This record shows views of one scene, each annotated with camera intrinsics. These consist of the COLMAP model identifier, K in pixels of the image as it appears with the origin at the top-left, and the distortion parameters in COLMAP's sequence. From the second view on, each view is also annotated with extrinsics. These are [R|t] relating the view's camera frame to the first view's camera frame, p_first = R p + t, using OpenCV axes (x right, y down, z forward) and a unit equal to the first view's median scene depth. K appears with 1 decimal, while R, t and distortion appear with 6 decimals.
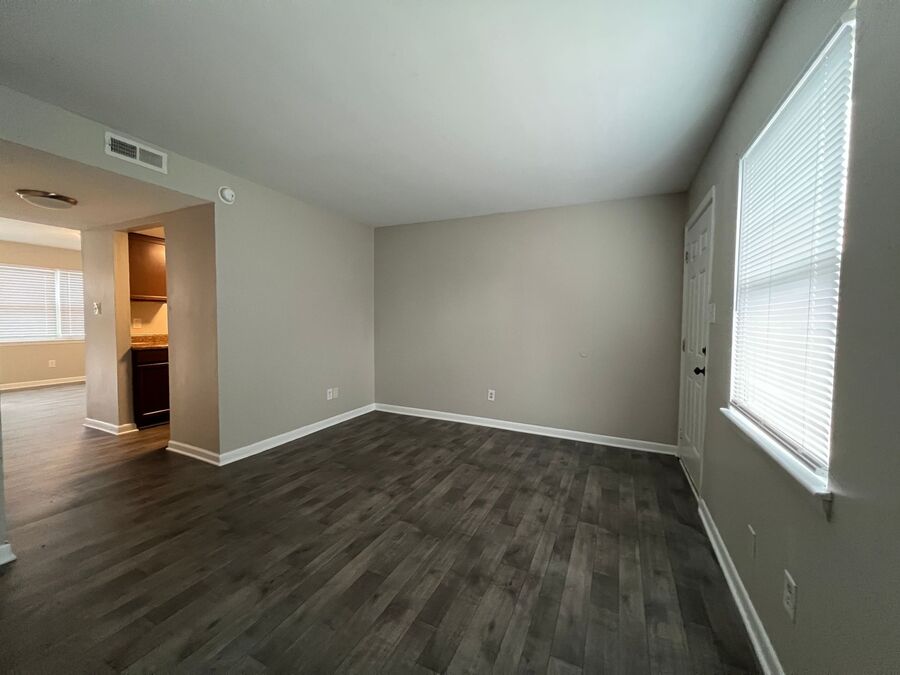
lens RADIAL K [[360.5, 0, 452.8], [0, 360.5, 339.6], [0, 0, 1]] dist [0.004133, -0.000001]
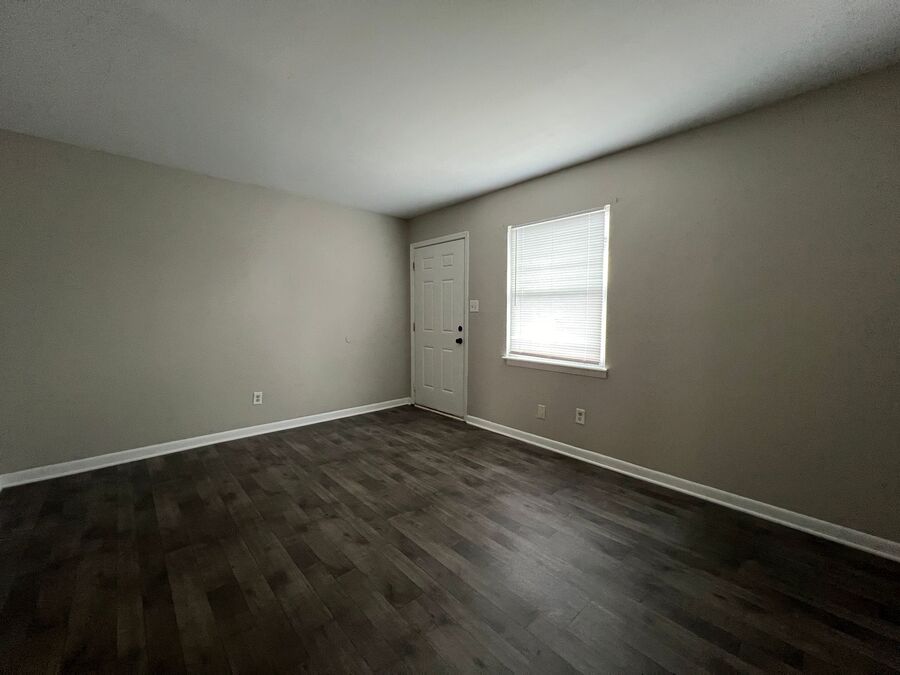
lens RADIAL K [[360.5, 0, 449.3], [0, 360.5, 328.7], [0, 0, 1]] dist [0.004133, -0.000001]
pose [[0.377440, -0.057053, 0.924275, -0.616687], [0.056790, 0.997648, 0.038391, -0.019437], [-0.924291, 0.037999, 0.379792, 0.306211]]
